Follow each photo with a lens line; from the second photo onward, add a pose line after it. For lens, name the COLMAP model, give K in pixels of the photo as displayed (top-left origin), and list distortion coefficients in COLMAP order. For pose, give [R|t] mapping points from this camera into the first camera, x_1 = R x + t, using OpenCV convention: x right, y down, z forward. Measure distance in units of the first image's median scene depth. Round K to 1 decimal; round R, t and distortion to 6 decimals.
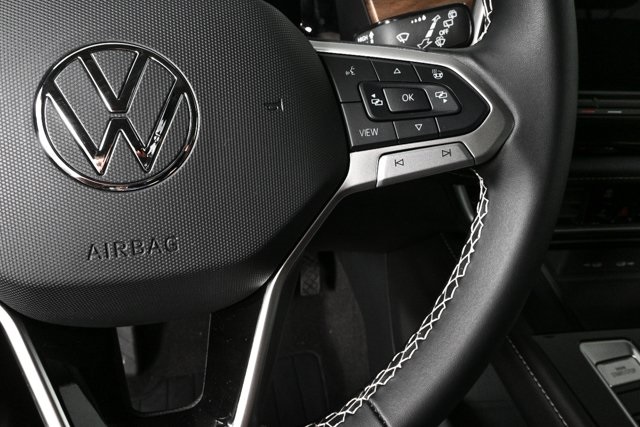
lens RADIAL K [[442.7, 0, 320.0], [0, 442.7, 213.5], [0, 0, 1]] dist [-0.002441, -0.003181]
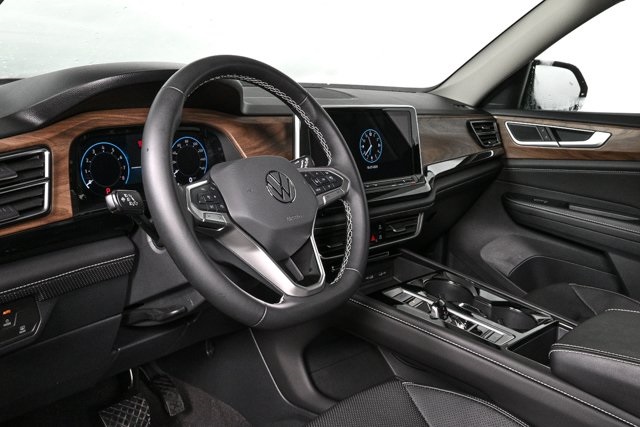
lens RADIAL K [[603.8, 0, 320.0], [0, 603.8, 213.5], [0, 0, 1]] dist [0.006726, 0.006425]
pose [[0.786289, -0.156758, 0.597642, -2.643211], [0.366777, 0.896833, -0.247317, 1.120952], [-0.497216, 0.413664, 0.762665, -2.435355]]
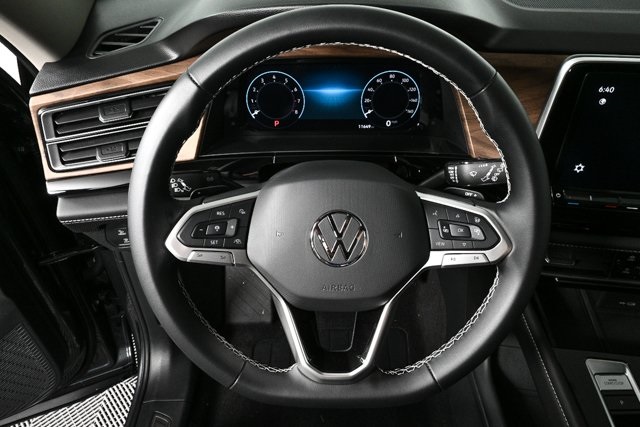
lens RADIAL K [[442.7, 0, 320.0], [0, 442.7, 213.5], [0, 0, 1]] dist [-0.002441, -0.003181]
pose [[0.967896, 0.113433, -0.224300, 0.009567], [-0.097127, 0.991849, 0.082480, -0.445885], [0.231828, -0.058046, 0.971023, -1.222413]]
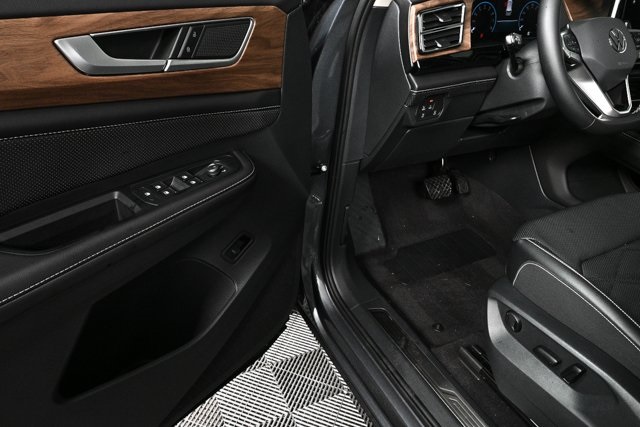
lens RADIAL K [[459.0, 0, 320.0], [0, 459.0, 213.5], [0, 0, 1]] dist [0.002577, -0.001370]
pose [[0.971559, -0.126969, 0.199880, -4.417202], [0.143550, 0.987113, -0.070719, 1.453912], [-0.188325, 0.097401, 0.977265, -3.008893]]
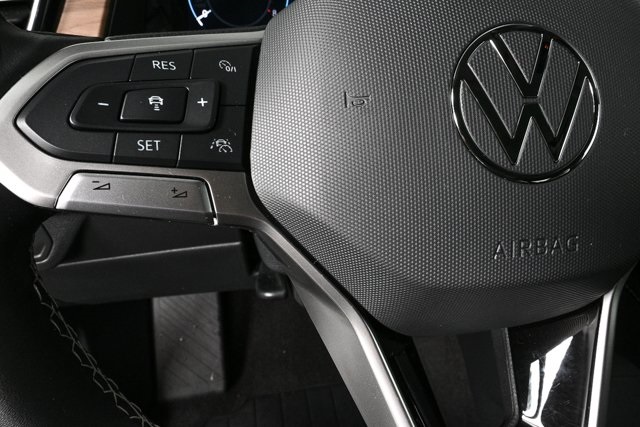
lens RADIAL K [[442.7, 0, 320.0], [0, 442.7, 213.5], [0, 0, 1]] dist [-0.002441, -0.003181]
pose [[0.997957, 0.011842, -0.062778, -0.635429], [-0.014776, 0.998810, -0.046475, 0.045755], [0.062153, 0.047308, 0.996945, 0.056529]]
